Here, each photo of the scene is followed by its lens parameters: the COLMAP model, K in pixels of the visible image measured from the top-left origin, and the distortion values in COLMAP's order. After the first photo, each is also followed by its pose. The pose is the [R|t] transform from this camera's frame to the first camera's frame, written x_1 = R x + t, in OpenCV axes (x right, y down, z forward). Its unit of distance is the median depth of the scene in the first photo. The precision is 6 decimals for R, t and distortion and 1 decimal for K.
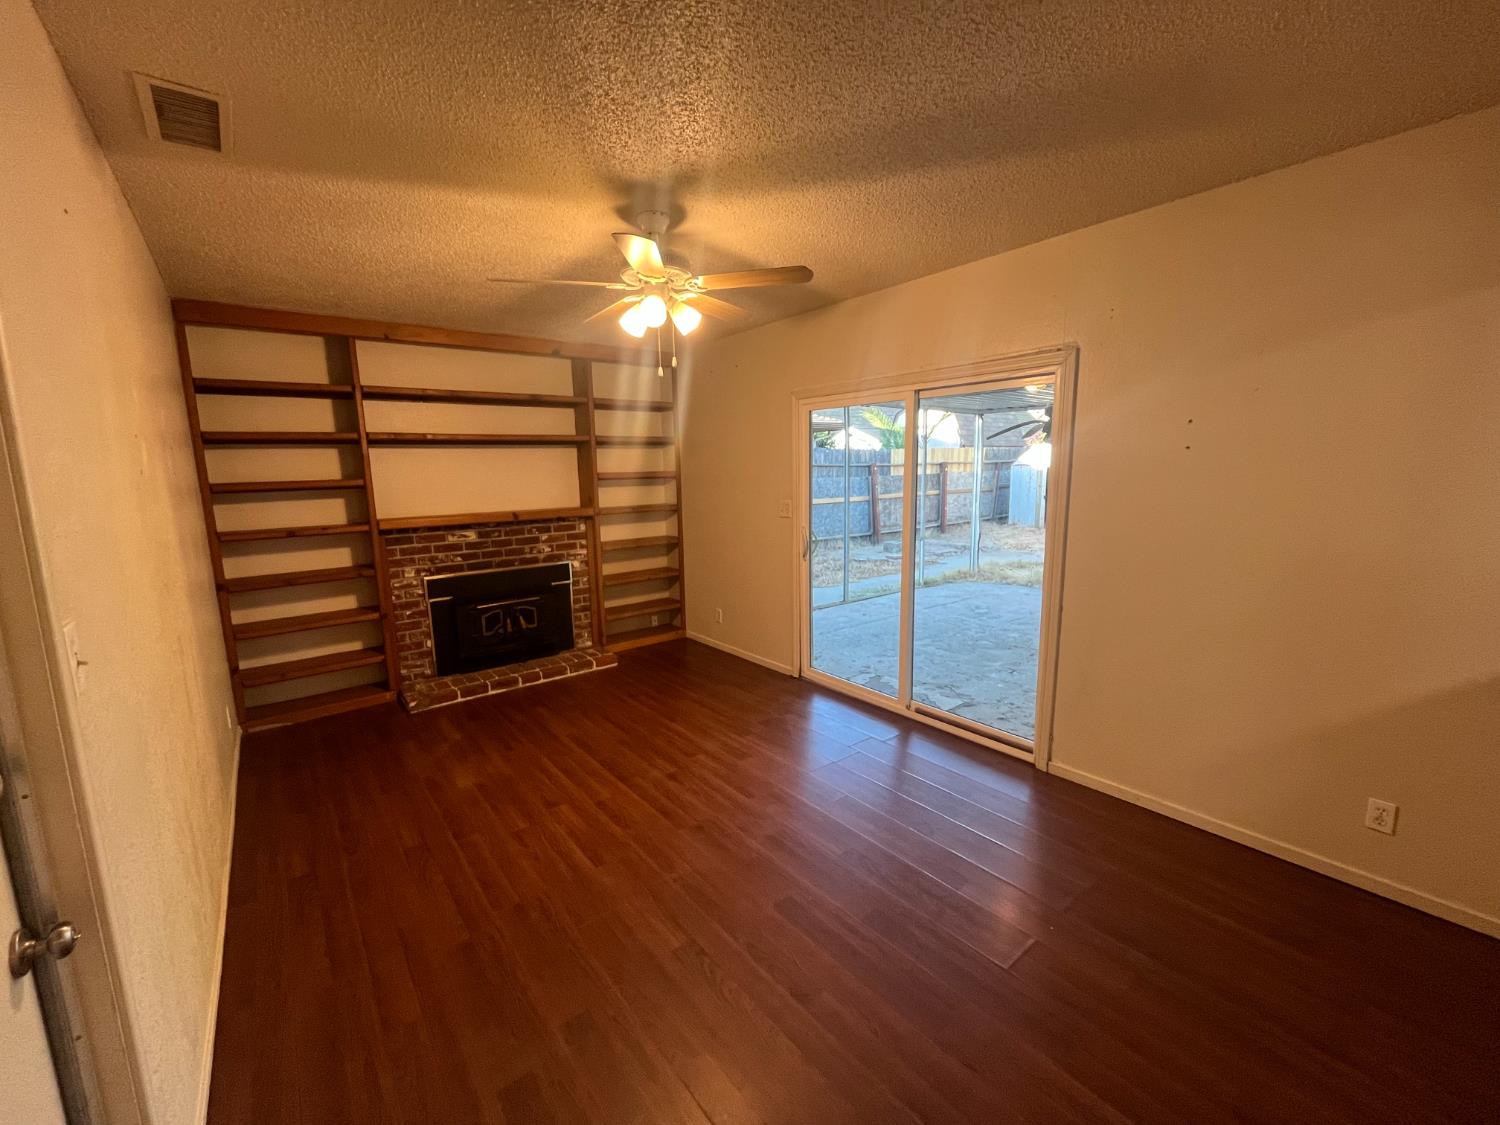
lens RADIAL K [[609.0, 0, 758.9], [0, 609.0, 564.5], [0, 0, 1]] dist [-0.003784, -0.000193]
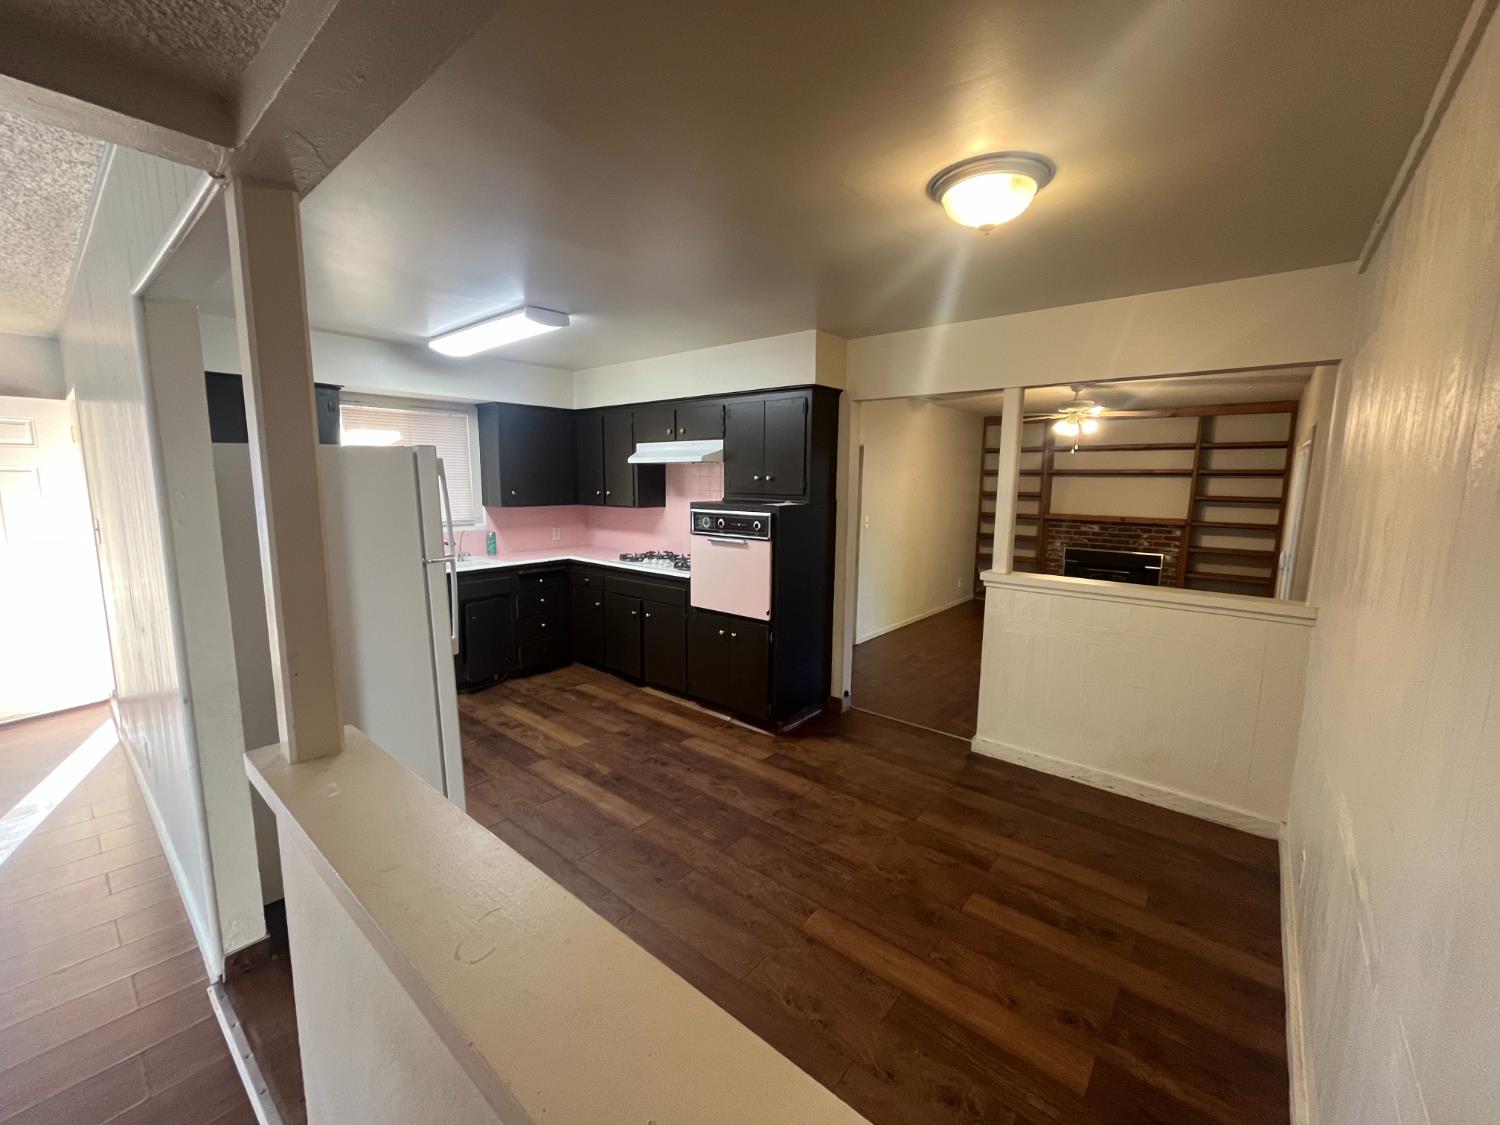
lens RADIAL K [[609.0, 0, 748.0], [0, 609.0, 561.4], [0, 0, 1]] dist [-0.003784, -0.000193]
pose [[0.205522, 0.156955, -0.965984, 0.968967], [-0.171890, 0.977501, 0.122255, 0.003222], [0.963439, 0.140917, 0.227877, -0.311150]]
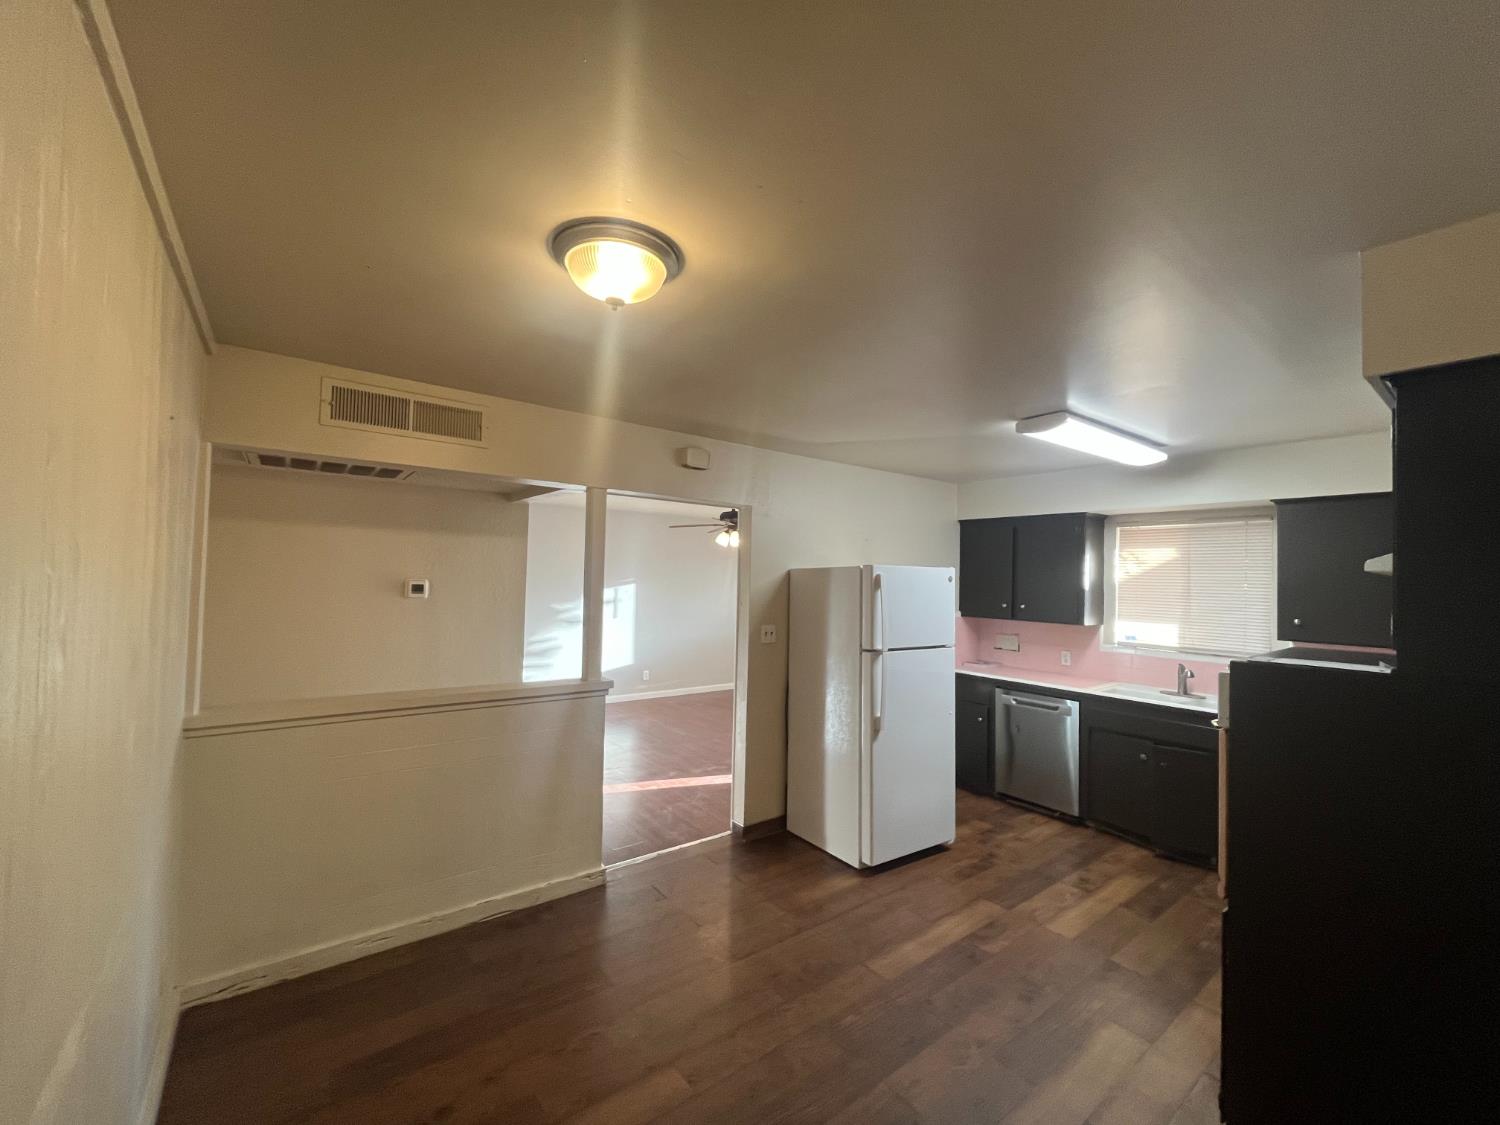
lens RADIAL K [[609.0, 0, 744.7], [0, 609.0, 560.1], [0, 0, 1]] dist [-0.003784, -0.000193]
pose [[-0.999854, -0.004352, 0.016499, 0.525862], [-0.002111, 0.991051, 0.133470, -0.083465], [-0.016932, 0.133416, -0.990916, 0.236957]]
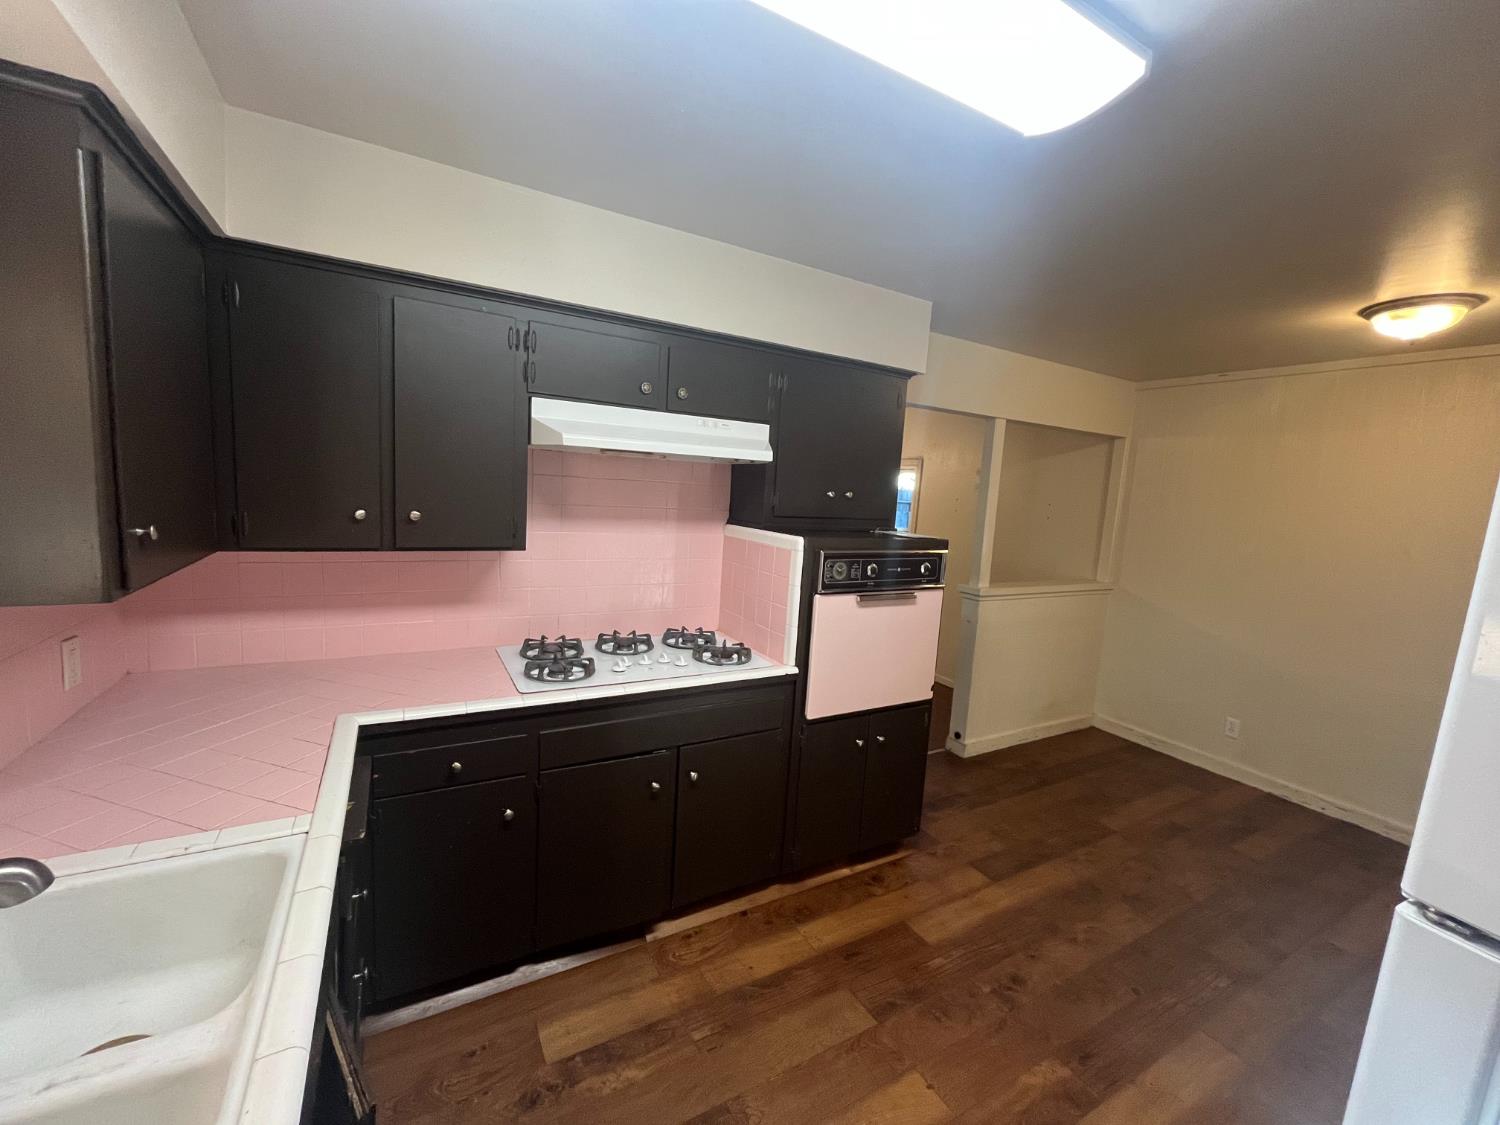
lens RADIAL K [[609.0, 0, 750.5], [0, 609.0, 558.3], [0, 0, 1]] dist [-0.003784, -0.000193]
pose [[0.985920, 0.097354, -0.135957, 0.147435], [-0.103688, 0.993793, -0.040293, 0.078775], [0.131190, 0.053823, 0.989895, -0.673476]]
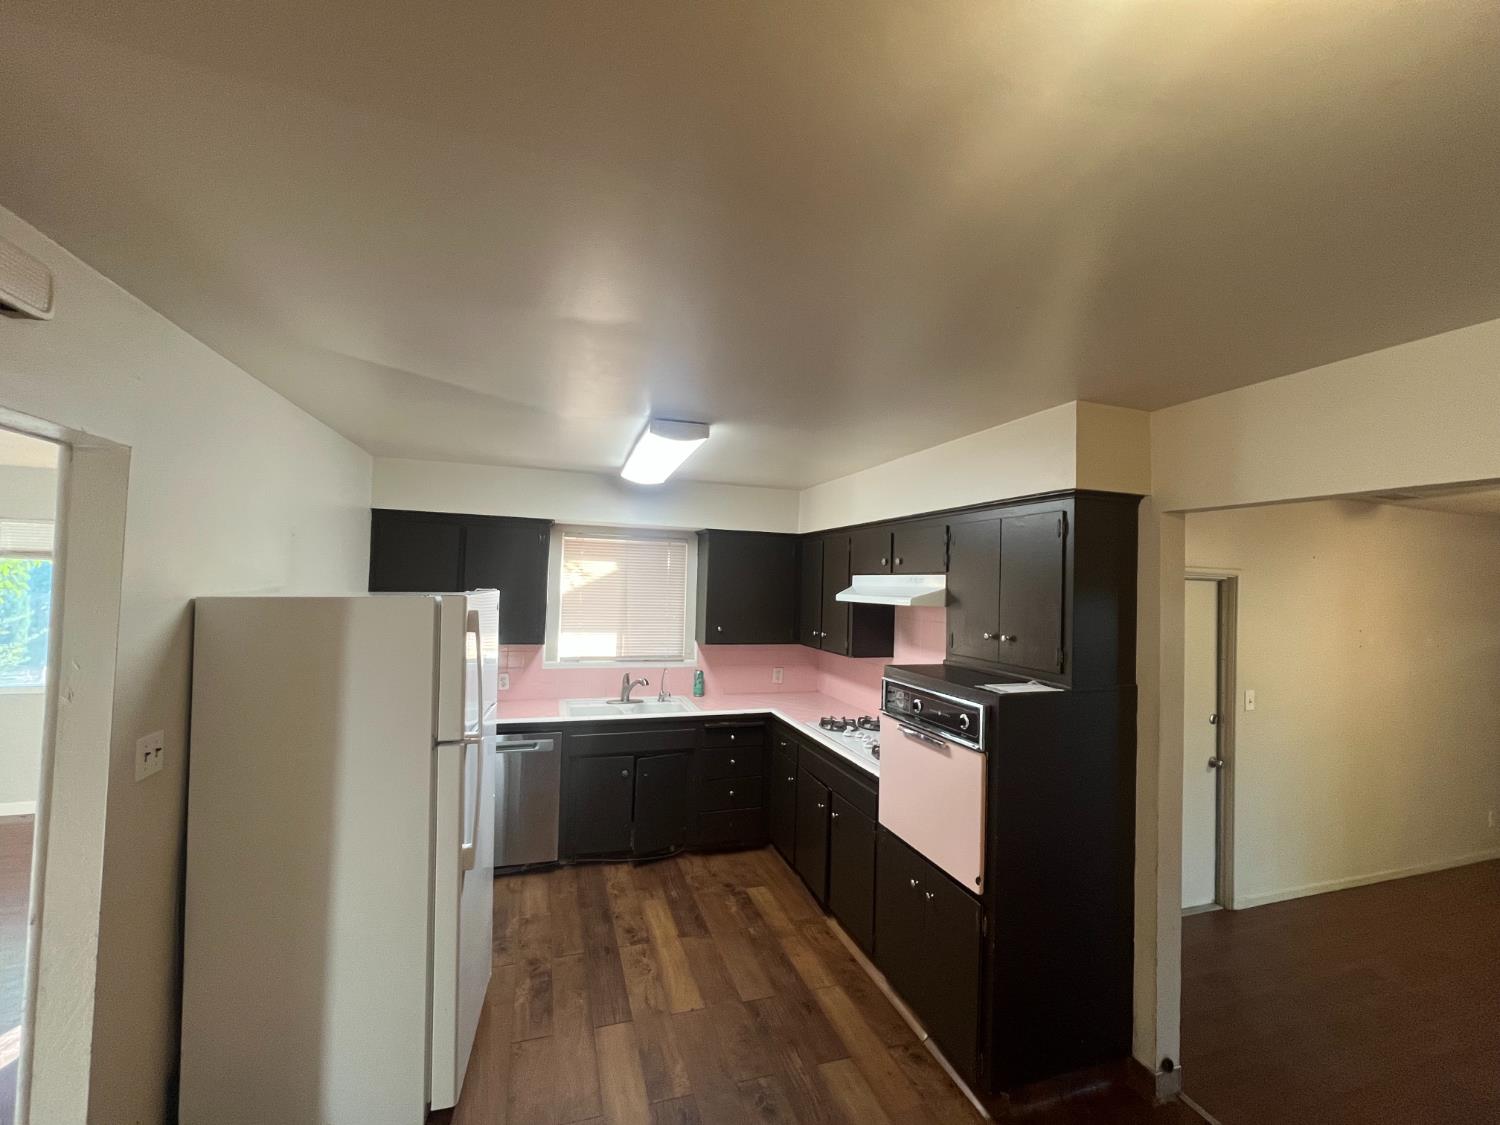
lens RADIAL K [[609.0, 0, 747.1], [0, 609.0, 561.1], [0, 0, 1]] dist [-0.003784, -0.000193]
pose [[-0.339258, -0.023715, -0.940394, 0.717508], [-0.176691, 0.983496, 0.038942, -0.057387], [0.923950, 0.179370, -0.337849, -0.150546]]
